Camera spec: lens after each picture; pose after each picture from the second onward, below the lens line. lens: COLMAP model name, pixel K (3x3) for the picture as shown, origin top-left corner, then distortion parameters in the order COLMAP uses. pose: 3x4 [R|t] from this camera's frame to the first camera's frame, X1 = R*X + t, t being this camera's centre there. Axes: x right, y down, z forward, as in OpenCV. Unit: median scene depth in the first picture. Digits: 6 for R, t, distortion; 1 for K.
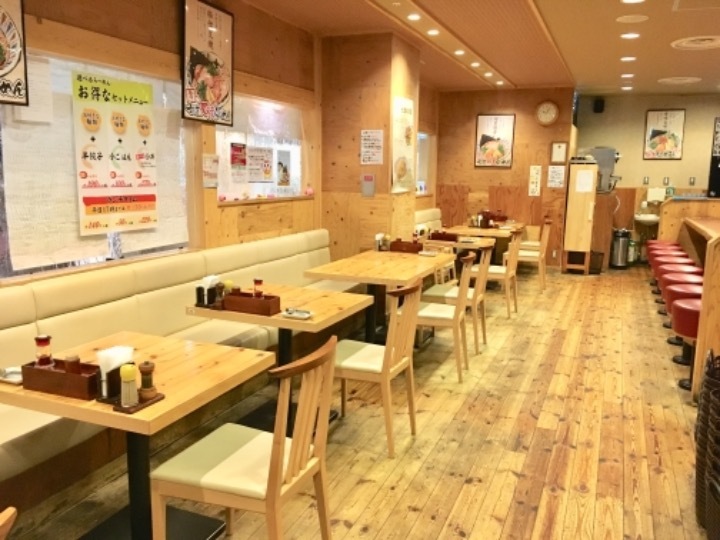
lens RADIAL K [[614.2, 0, 358.8], [0, 614.2, 269.2], [0, 0, 1]] dist [0.053470, -0.012853]
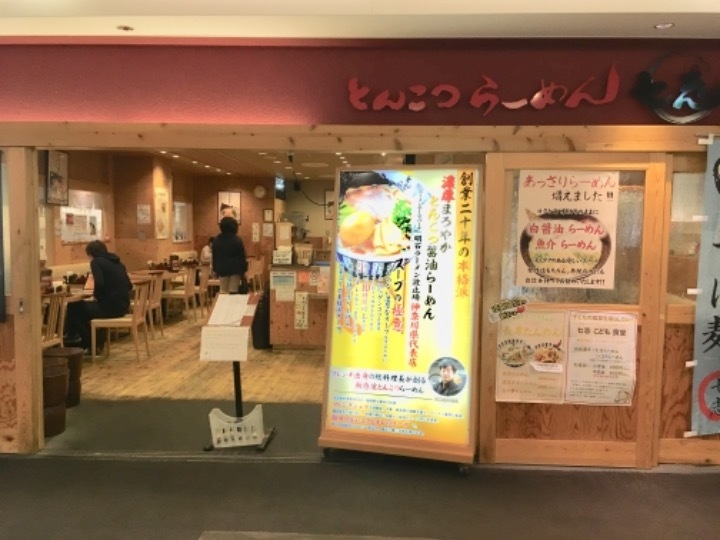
lens RADIAL K [[614.2, 0, 360.3], [0, 614.2, 273.8], [0, 0, 1]] dist [0.053470, -0.012853]
pose [[0.943872, -0.029724, 0.328970, 0.018255], [0.055542, 0.996044, -0.069363, 0.145433], [-0.325607, 0.083741, 0.941789, -0.949925]]
